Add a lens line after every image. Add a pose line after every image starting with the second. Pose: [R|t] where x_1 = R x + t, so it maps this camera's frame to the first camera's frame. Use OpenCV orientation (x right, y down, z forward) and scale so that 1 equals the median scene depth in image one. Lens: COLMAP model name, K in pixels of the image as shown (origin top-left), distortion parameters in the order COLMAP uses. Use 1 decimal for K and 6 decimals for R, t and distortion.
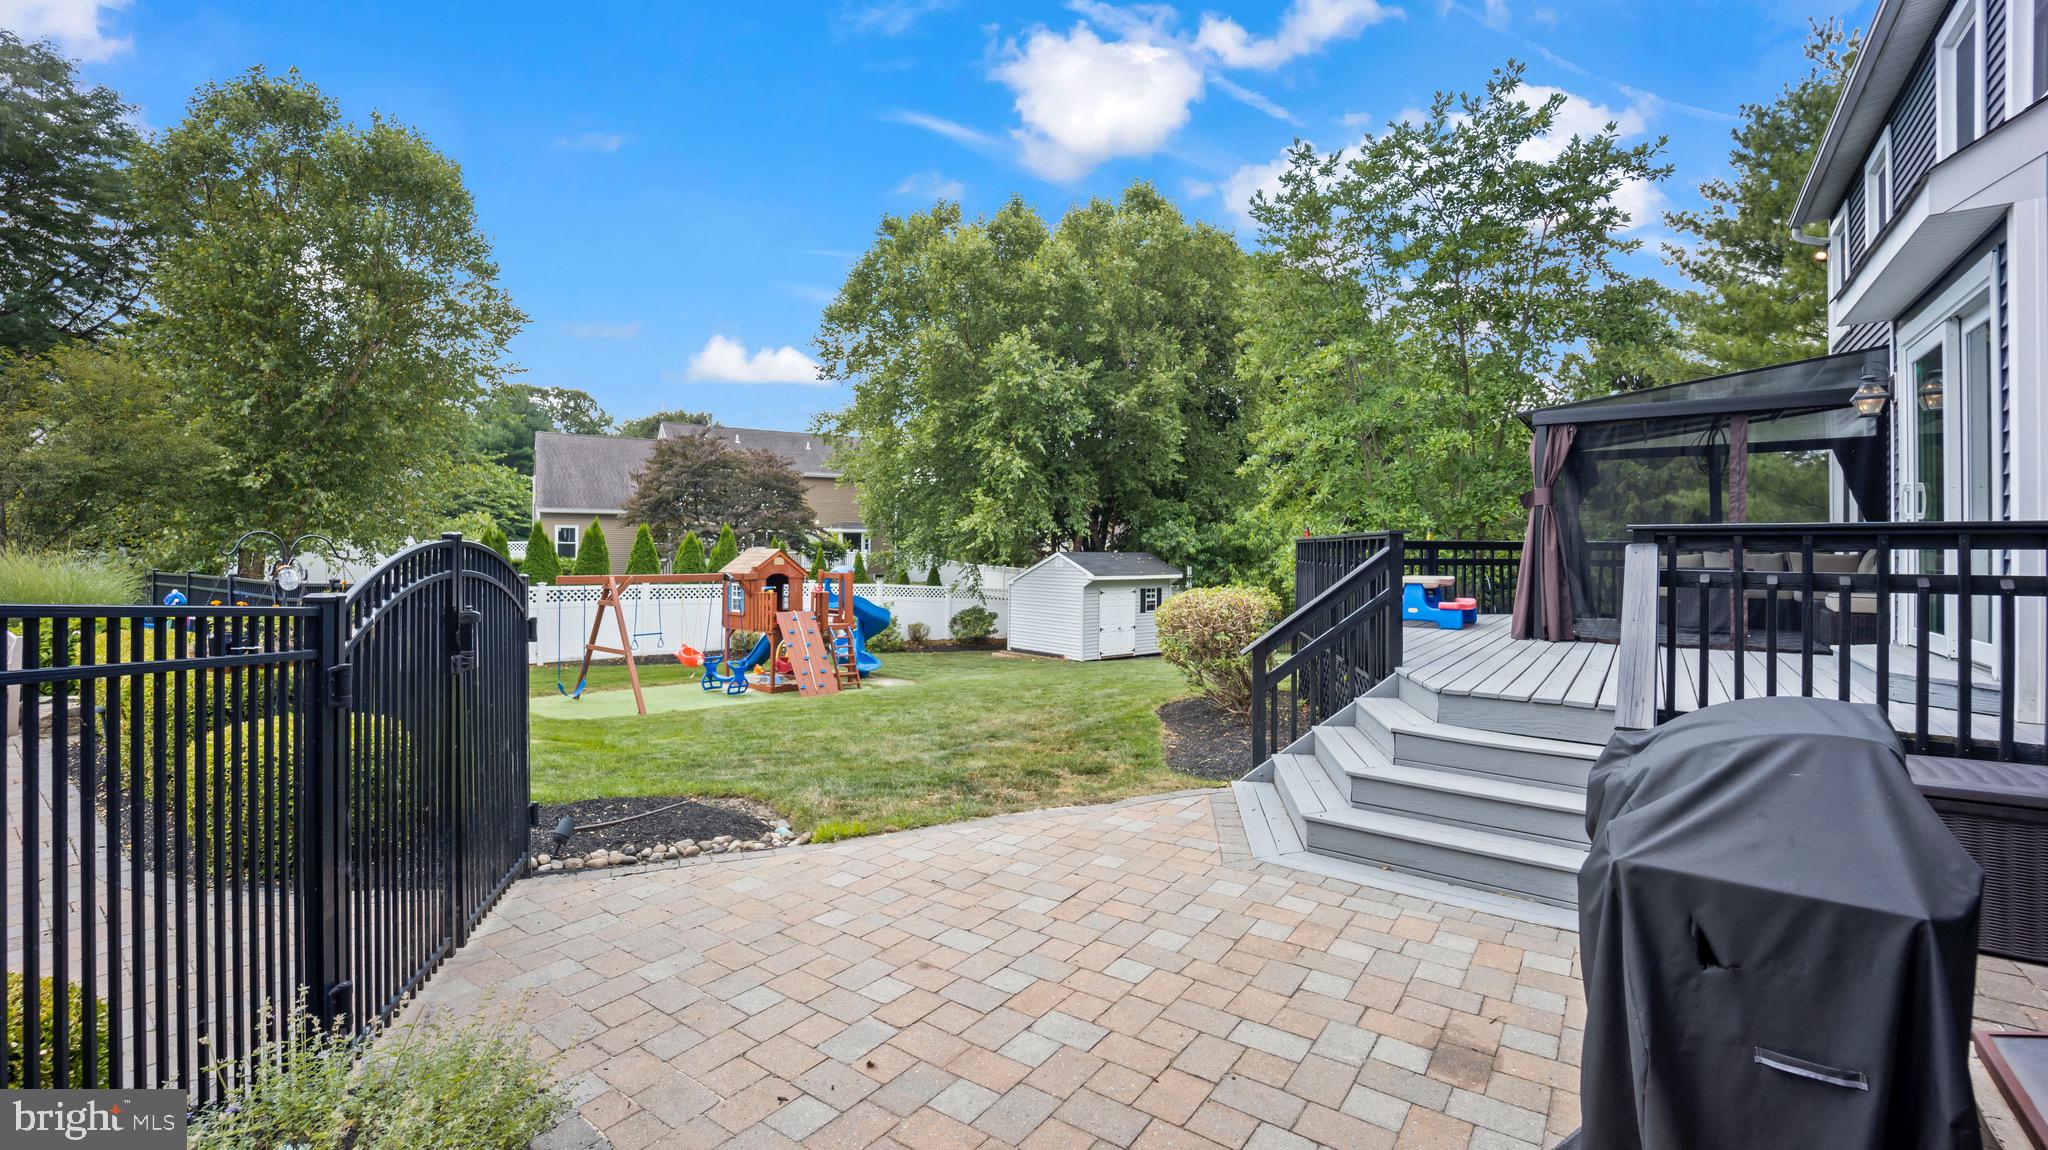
lens RADIAL K [[846.9, 0, 1018.8], [0, 846.9, 535.5], [0, 0, 1]] dist [-0.026904, 0.000123]
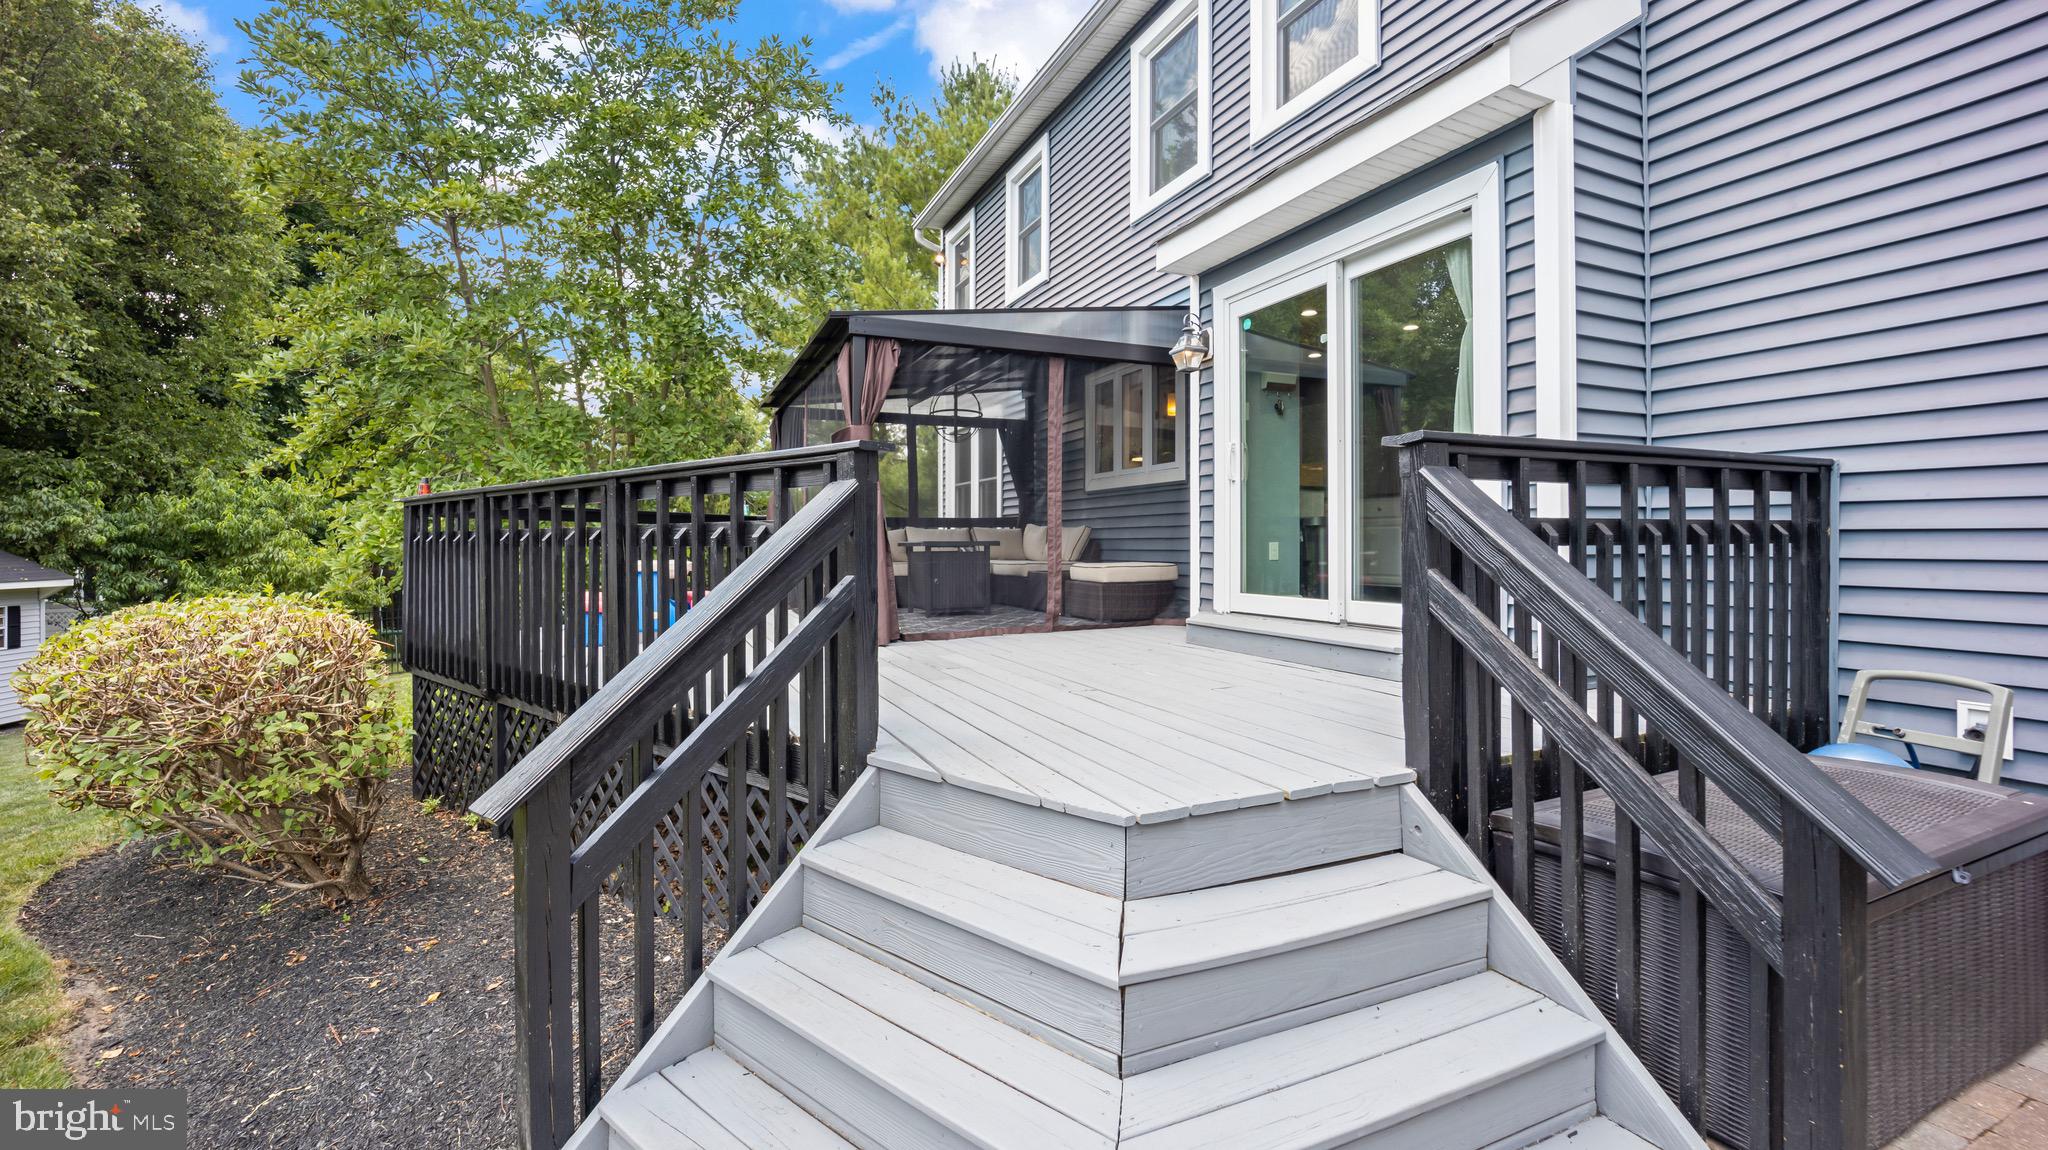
lens RADIAL K [[846.9, 0, 1018.8], [0, 846.9, 535.5], [0, 0, 1]] dist [-0.026904, 0.000123]
pose [[0.491409, -0.002793, 0.870924, 0.041349], [-0.005235, 0.999967, 0.006161, 0.015678], [-0.870913, -0.007587, 0.491378, 0.283570]]
